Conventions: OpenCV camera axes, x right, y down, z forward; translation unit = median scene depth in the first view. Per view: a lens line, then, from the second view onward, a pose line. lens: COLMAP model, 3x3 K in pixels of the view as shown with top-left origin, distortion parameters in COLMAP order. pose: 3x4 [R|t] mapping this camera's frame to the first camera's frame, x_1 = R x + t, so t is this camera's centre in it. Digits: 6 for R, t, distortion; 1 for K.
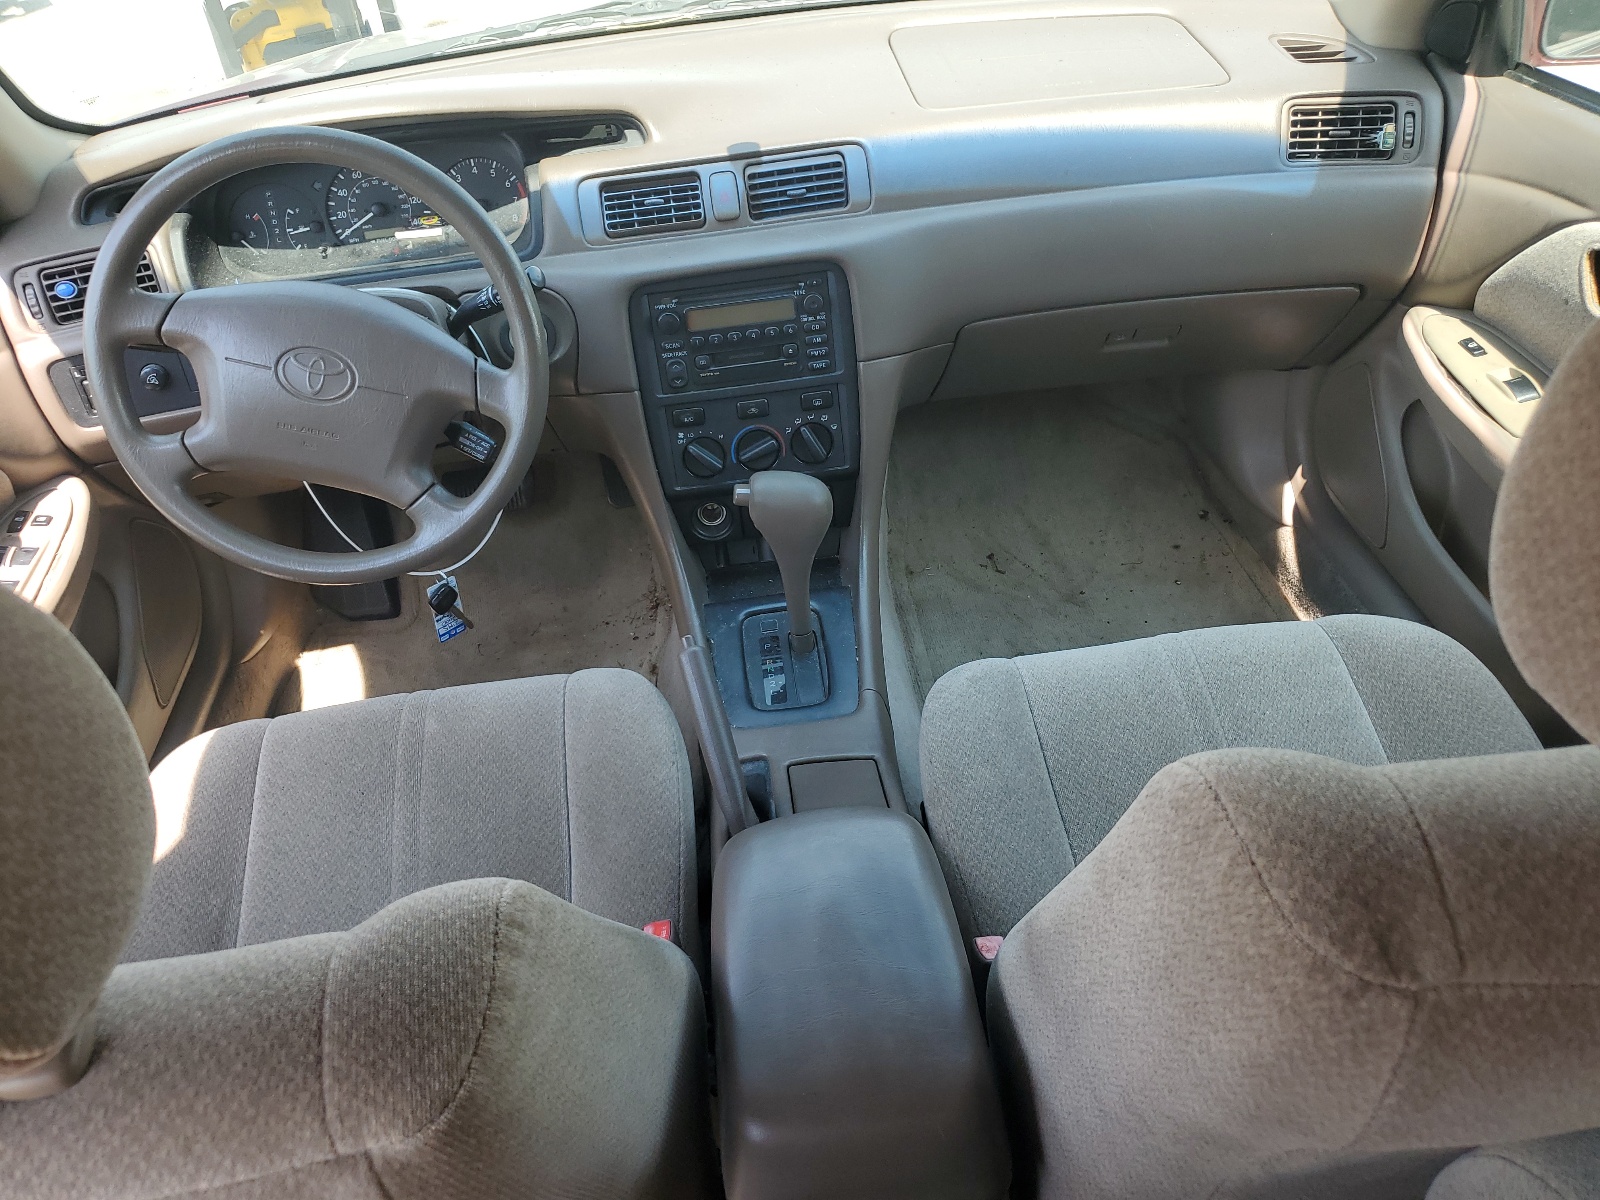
lens RADIAL K [[1214.9, 0, 799.7], [0, 1214.9, 599.7], [0, 0, 1]] dist [-0.002234, 0.000051]
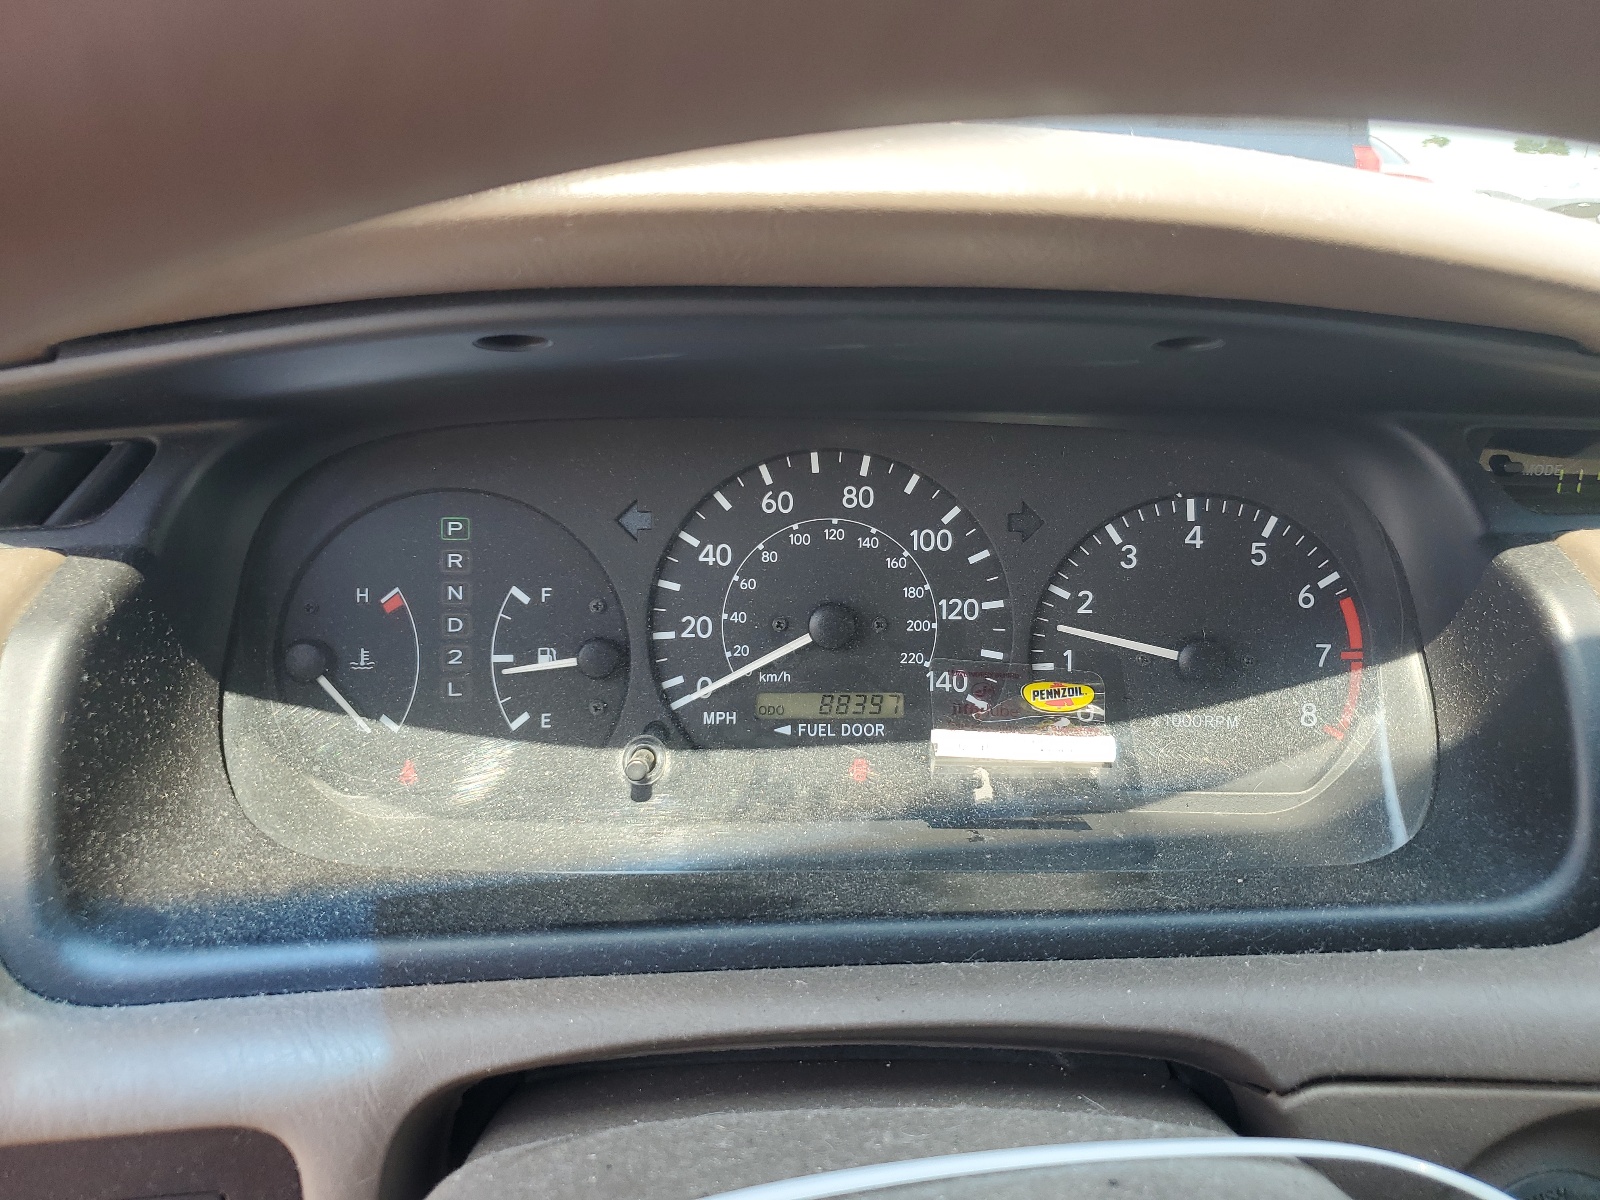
lens RADIAL K [[1213.9, 0, 799.7], [0, 1213.9, 600.4], [0, 0, 1]] dist [0.001564, -0.000431]
pose [[0.992817, 0.119385, 0.007824, -0.358258], [-0.111636, 0.947923, -0.298295, -0.243499], [-0.043028, 0.295279, 0.954442, 0.734130]]
